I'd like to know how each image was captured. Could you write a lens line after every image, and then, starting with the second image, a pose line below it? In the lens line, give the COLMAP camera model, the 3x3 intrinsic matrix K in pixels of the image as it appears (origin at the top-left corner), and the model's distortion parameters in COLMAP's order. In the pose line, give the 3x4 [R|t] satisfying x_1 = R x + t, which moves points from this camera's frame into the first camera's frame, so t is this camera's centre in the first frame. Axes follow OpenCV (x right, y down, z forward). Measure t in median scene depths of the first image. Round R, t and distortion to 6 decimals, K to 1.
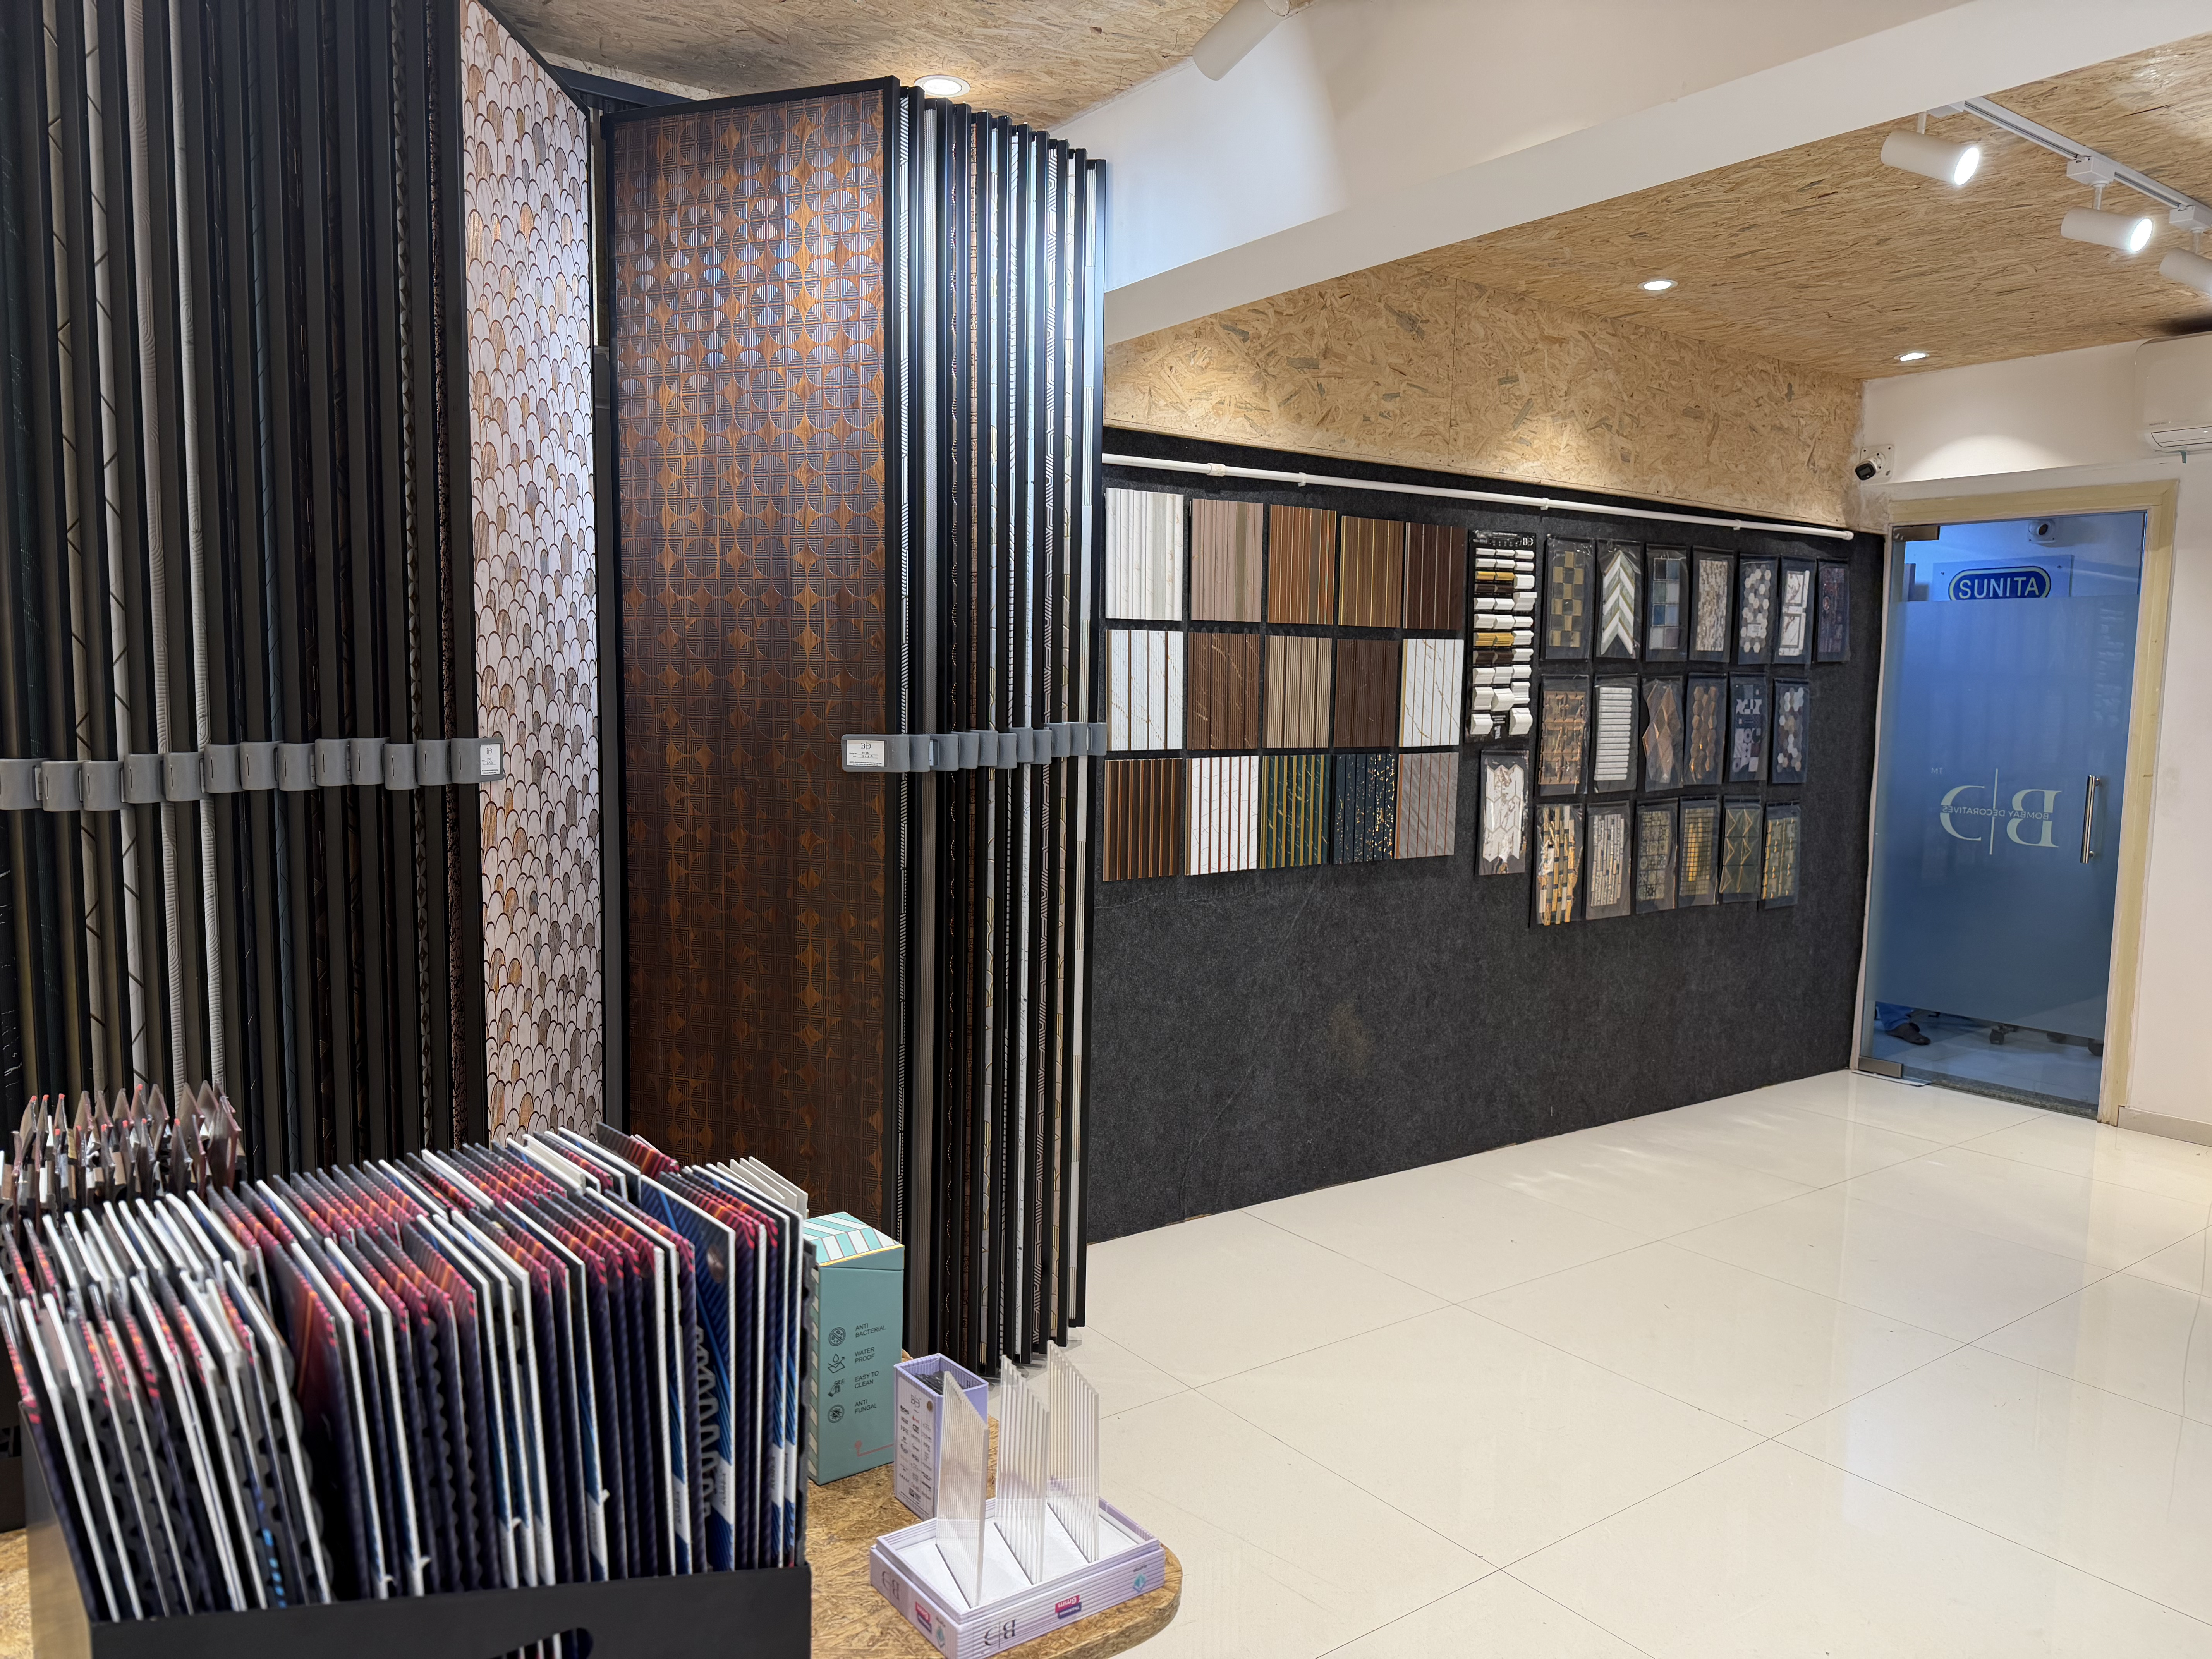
lens RADIAL K [[1576.2, 0, 1119.9], [0, 1576.2, 847.7], [0, 0, 1]] dist [0.185007, -0.331472]
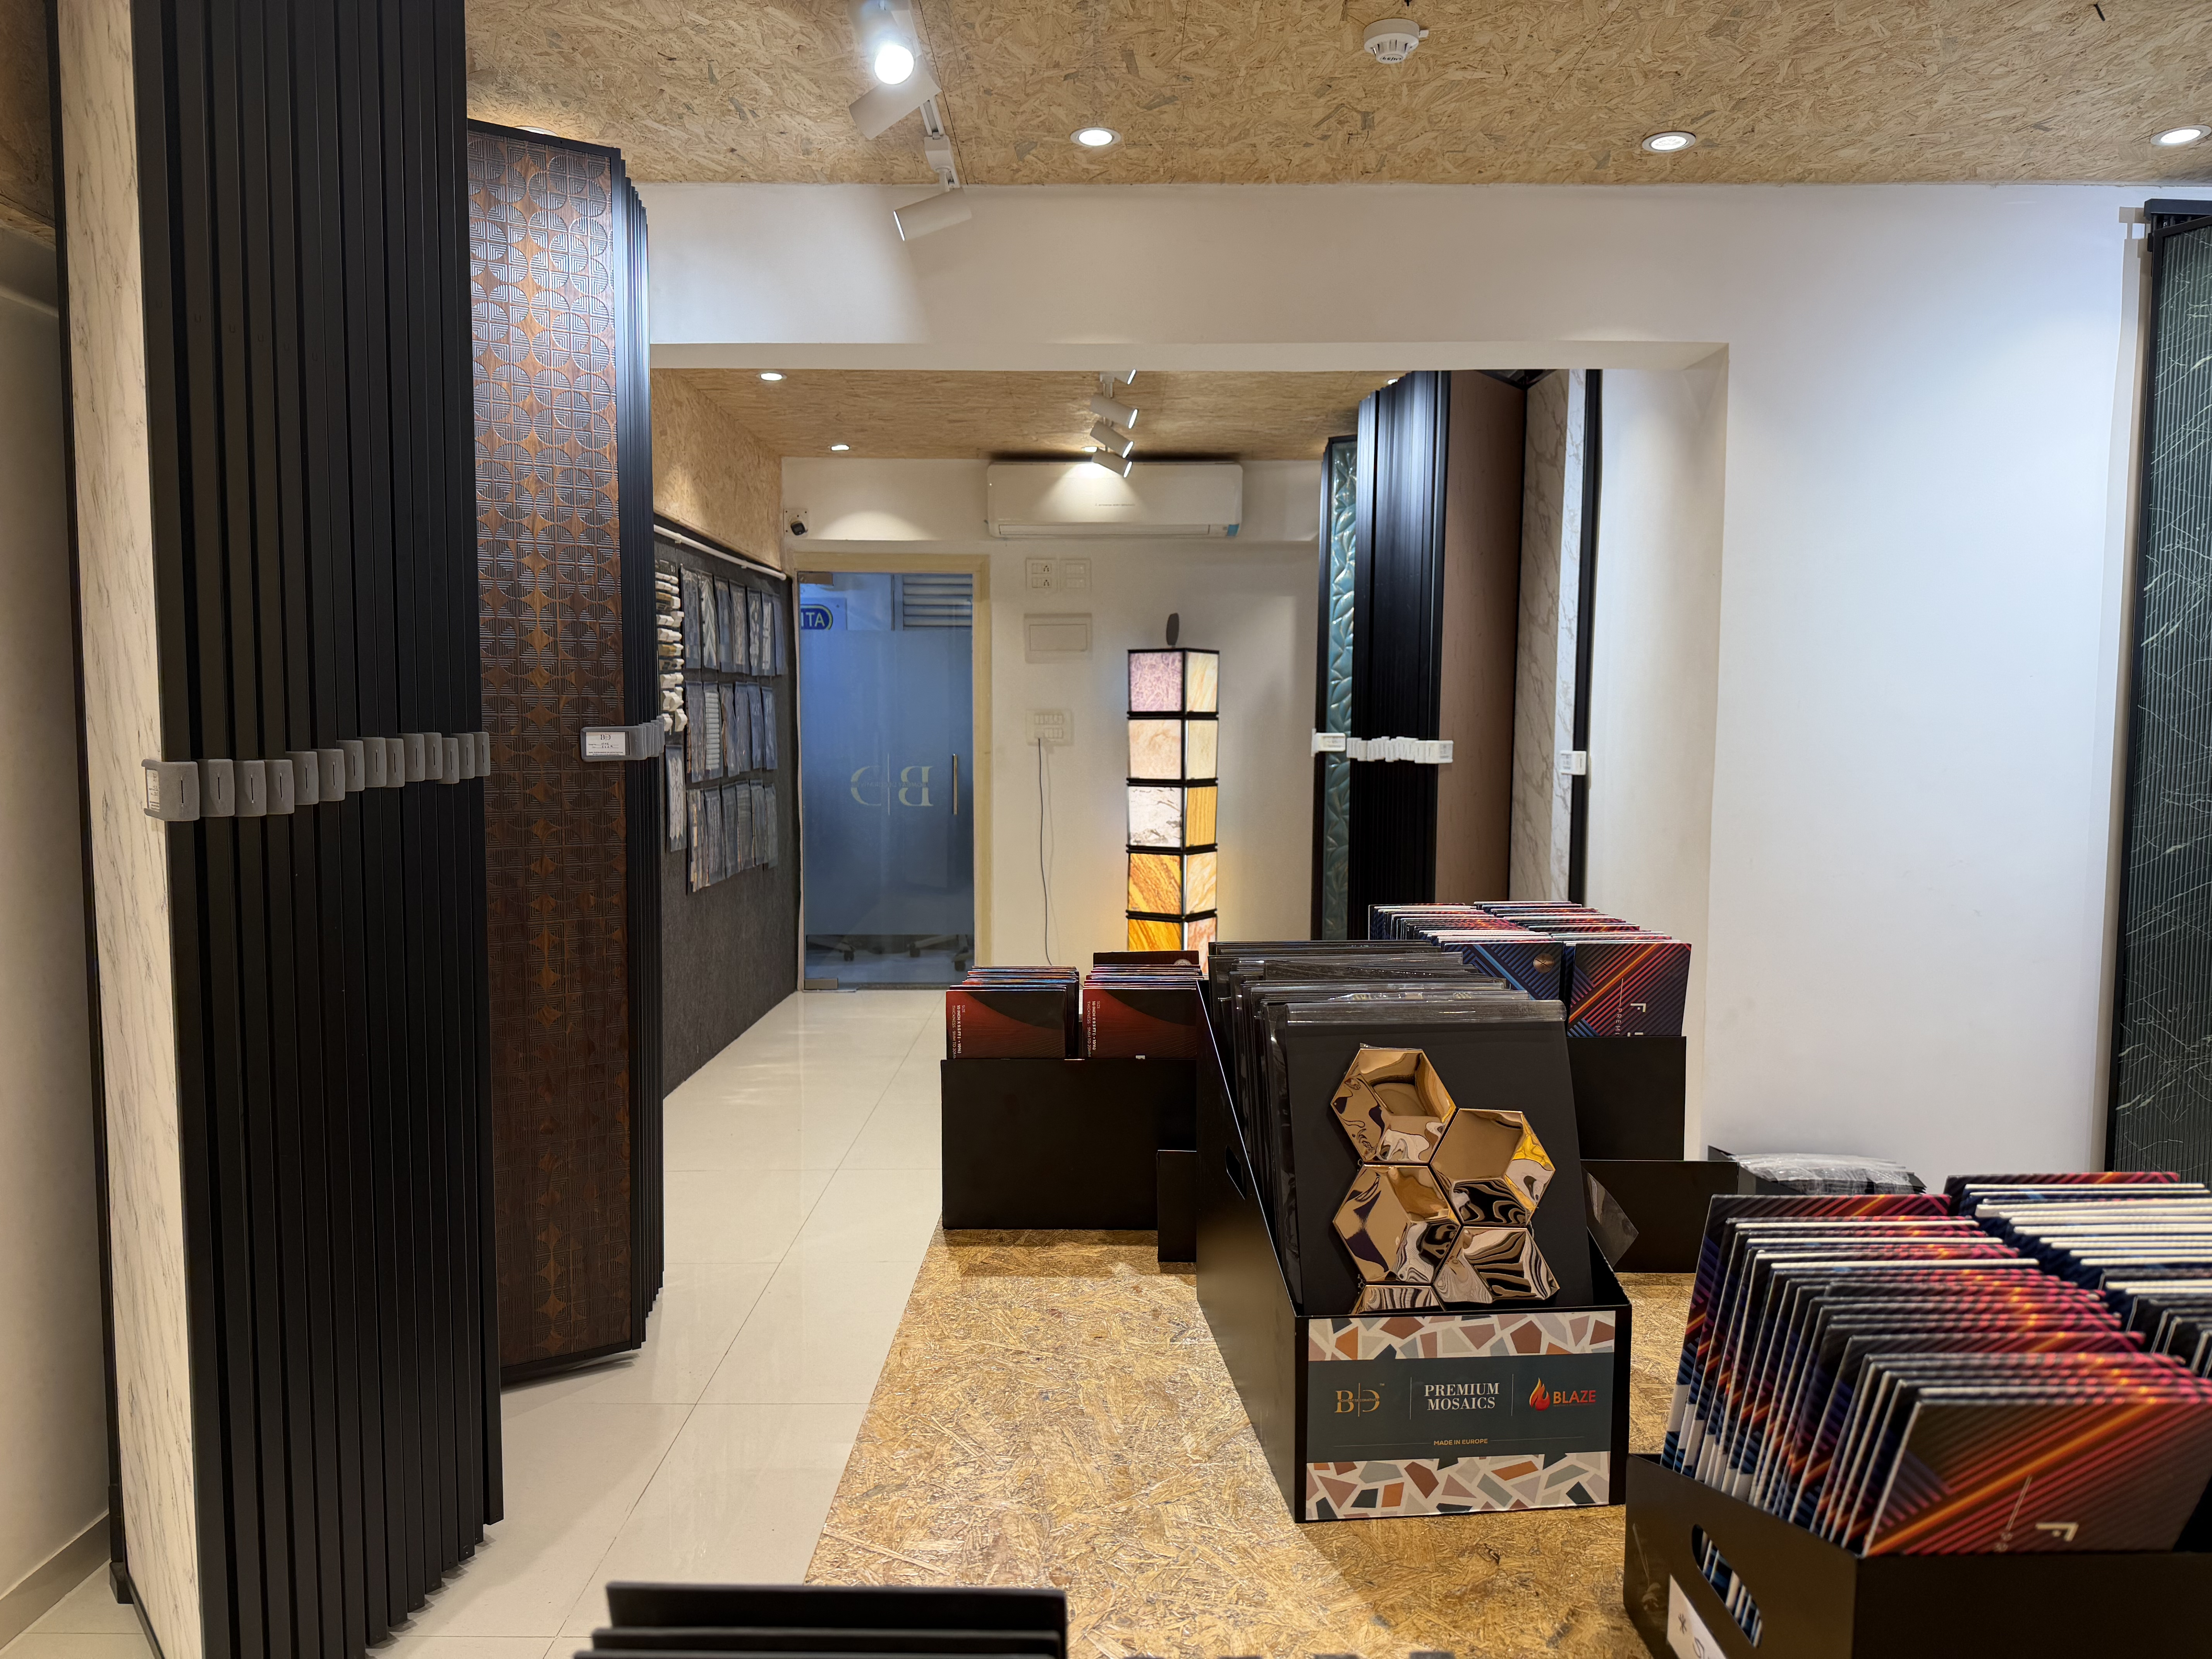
lens RADIAL K [[1576.2, 0, 1119.9], [0, 1576.2, 847.7], [0, 0, 1]] dist [0.185007, -0.331472]
pose [[0.591522, -0.081732, 0.802136, -0.816794], [0.090199, 0.995312, 0.034900, 0.005046], [-0.801228, 0.051707, 0.596121, 0.057932]]
